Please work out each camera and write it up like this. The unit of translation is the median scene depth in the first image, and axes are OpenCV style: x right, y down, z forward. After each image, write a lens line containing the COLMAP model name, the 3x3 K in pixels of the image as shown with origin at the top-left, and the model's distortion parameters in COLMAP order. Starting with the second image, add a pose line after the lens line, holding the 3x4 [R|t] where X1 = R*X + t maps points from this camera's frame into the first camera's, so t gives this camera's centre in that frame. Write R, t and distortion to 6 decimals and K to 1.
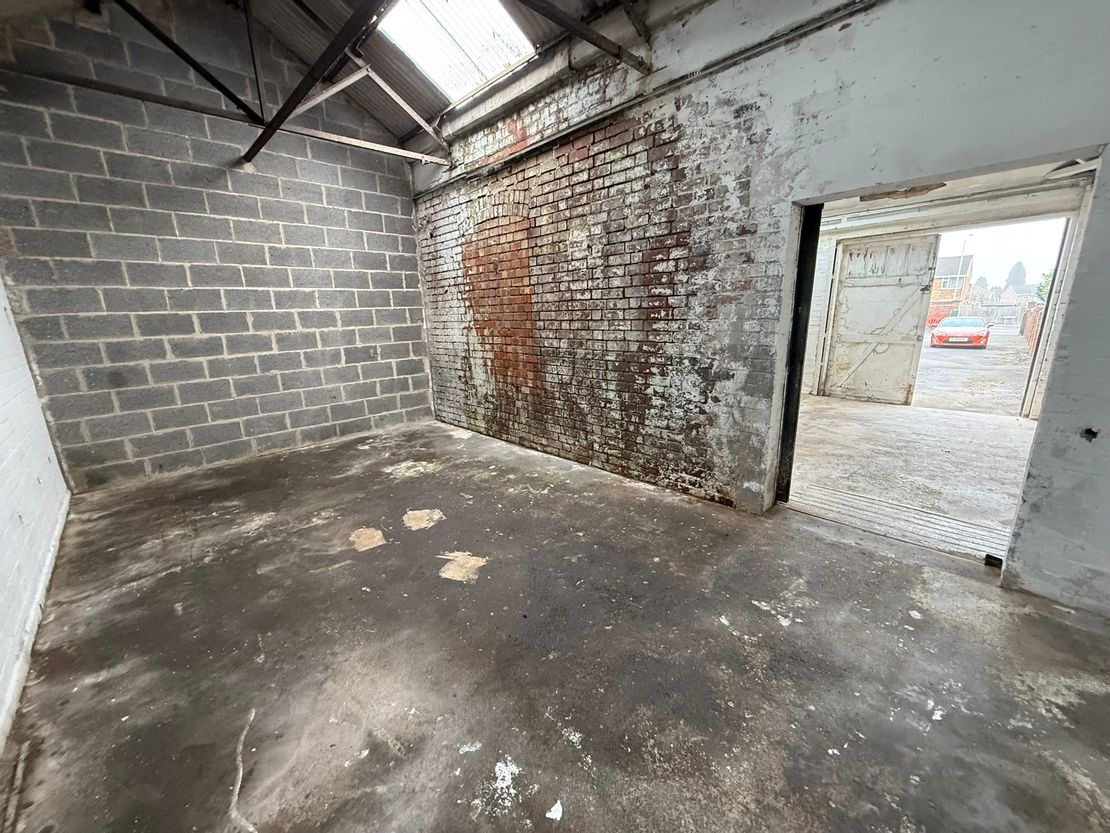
lens RADIAL K [[437.8, 0, 551.0], [0, 437.8, 417.4], [0, 0, 1]] dist [0.000009, -0.000330]
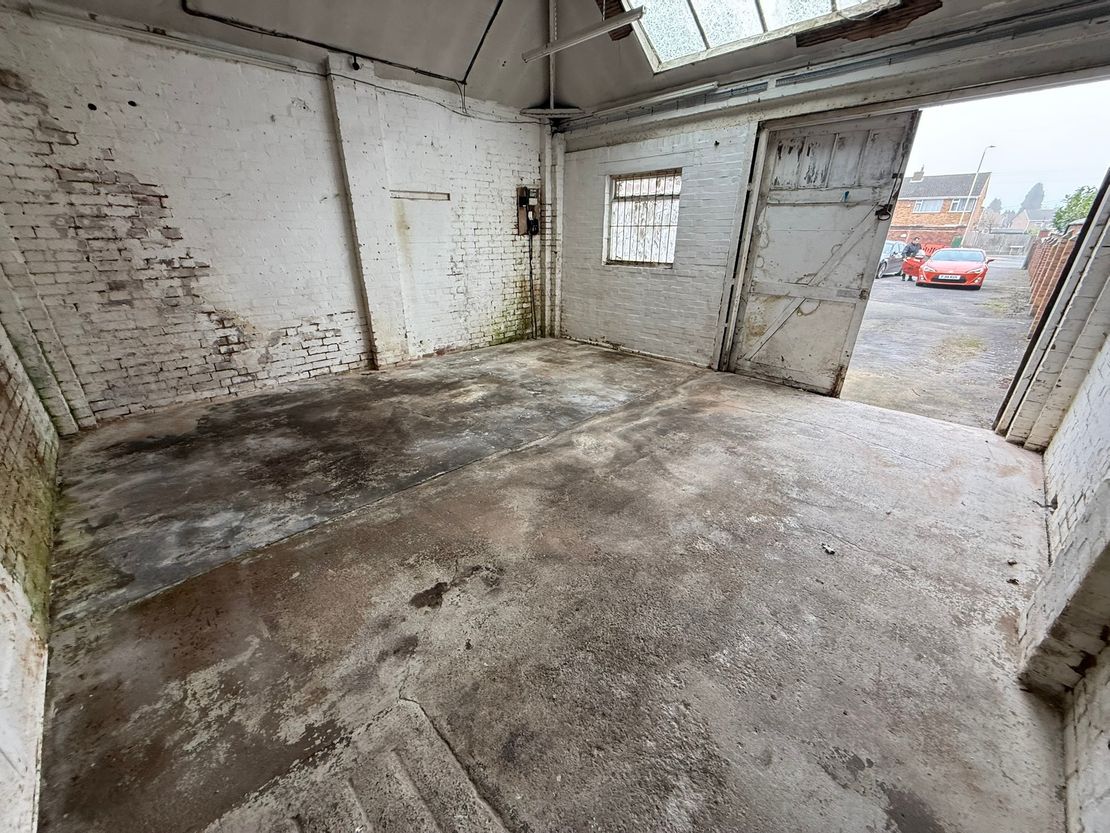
lens RADIAL K [[437.8, 0, 549.7], [0, 437.8, 417.2], [0, 0, 1]] dist [0.000009, -0.000330]
pose [[0.999613, 0.017489, 0.021640, 0.614348], [-0.020984, 0.984599, 0.173562, -0.173385], [-0.018272, -0.173949, 0.984585, 0.576707]]
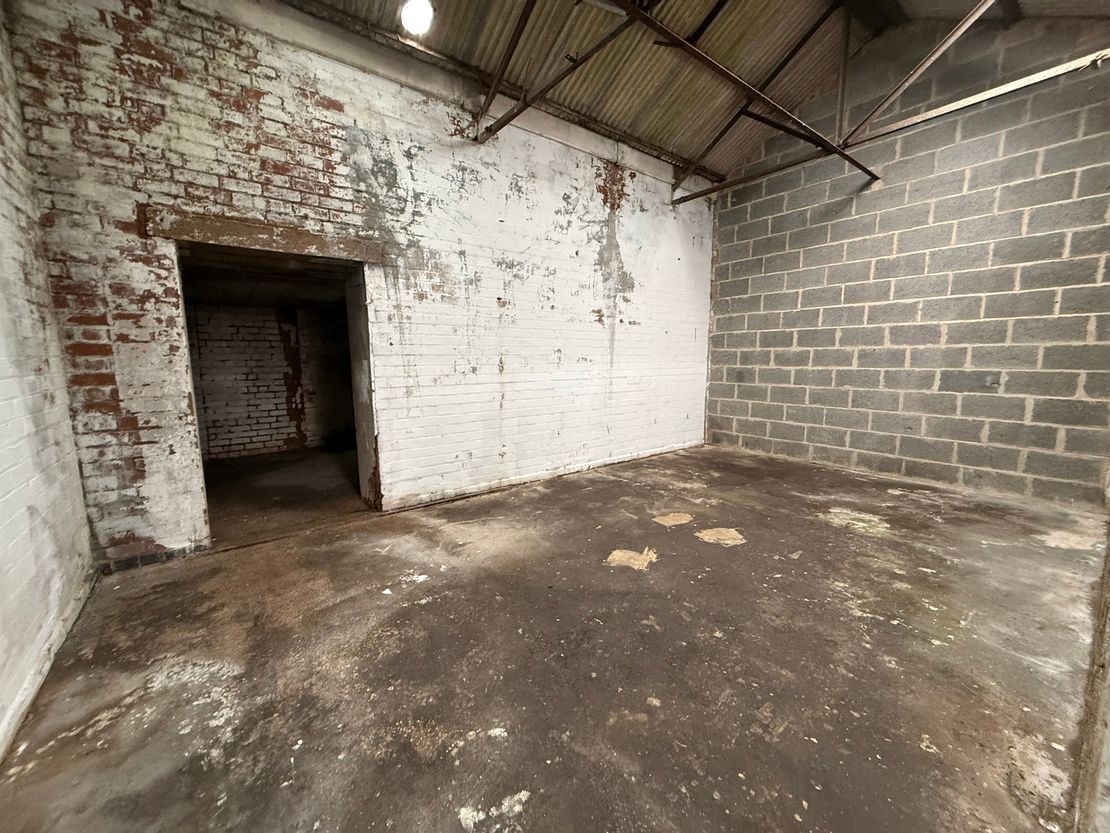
lens RADIAL K [[437.8, 0, 552.9], [0, 437.8, 419.0], [0, 0, 1]] dist [0.000009, -0.000330]
pose [[-0.109652, 0.172509, -0.978886, 0.440960], [-0.225023, 0.954947, 0.193497, -0.079688], [0.968164, 0.241489, -0.065894, 0.447924]]
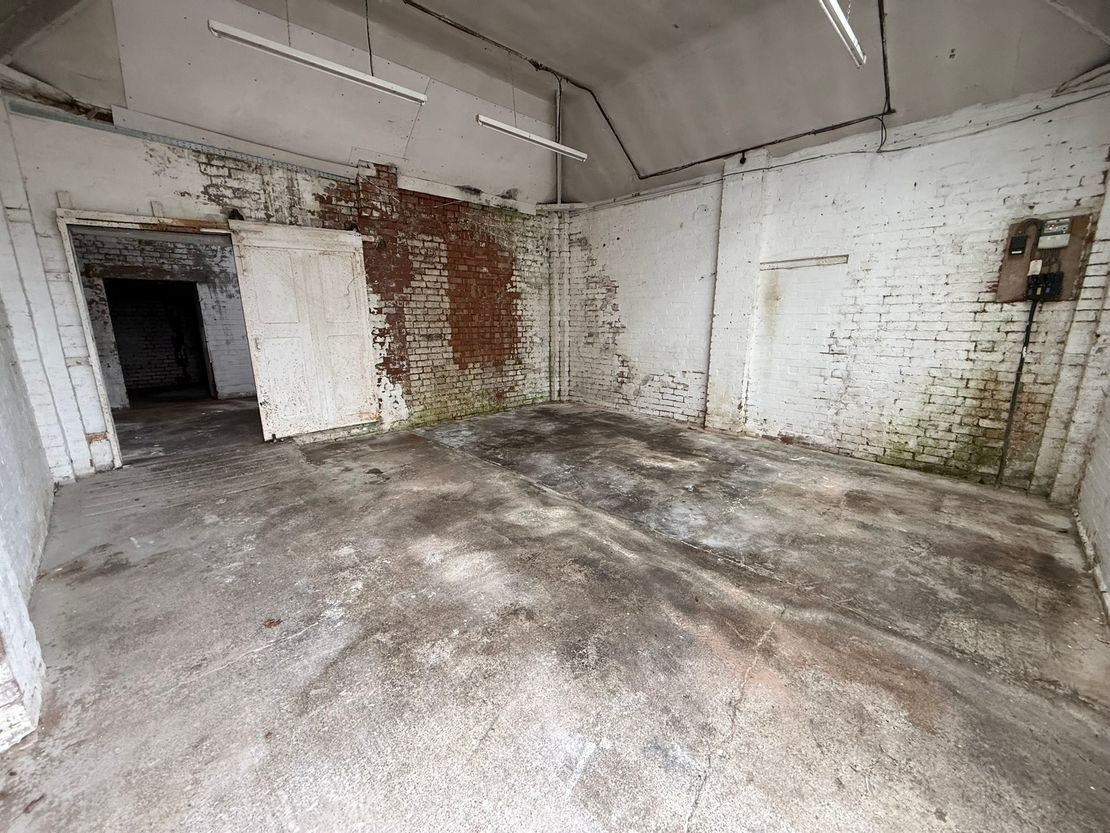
lens RADIAL K [[437.8, 0, 553.8], [0, 437.8, 417.8], [0, 0, 1]] dist [0.000009, -0.000330]
pose [[0.010803, 0.243562, -0.969825, 1.401753], [-0.224801, 0.945646, 0.234986, -0.318405], [0.974345, 0.215479, 0.064969, 1.310385]]
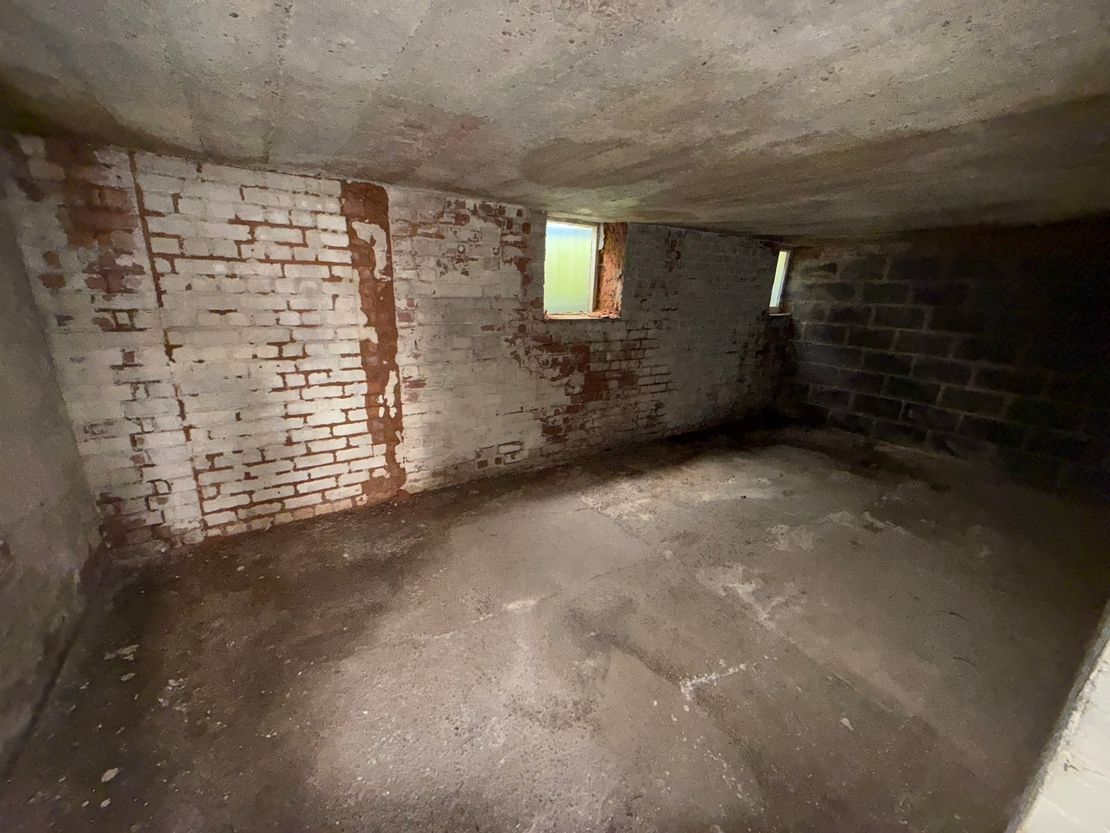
lens RADIAL K [[437.8, 0, 550.8], [0, 437.8, 416.7], [0, 0, 1]] dist [0.000009, -0.000330]
pose [[-0.221426, 0.268900, -0.937370, -0.278174], [-0.229354, 0.919907, 0.318069, 0.077307], [0.947822, 0.285418, -0.142018, -0.113769]]
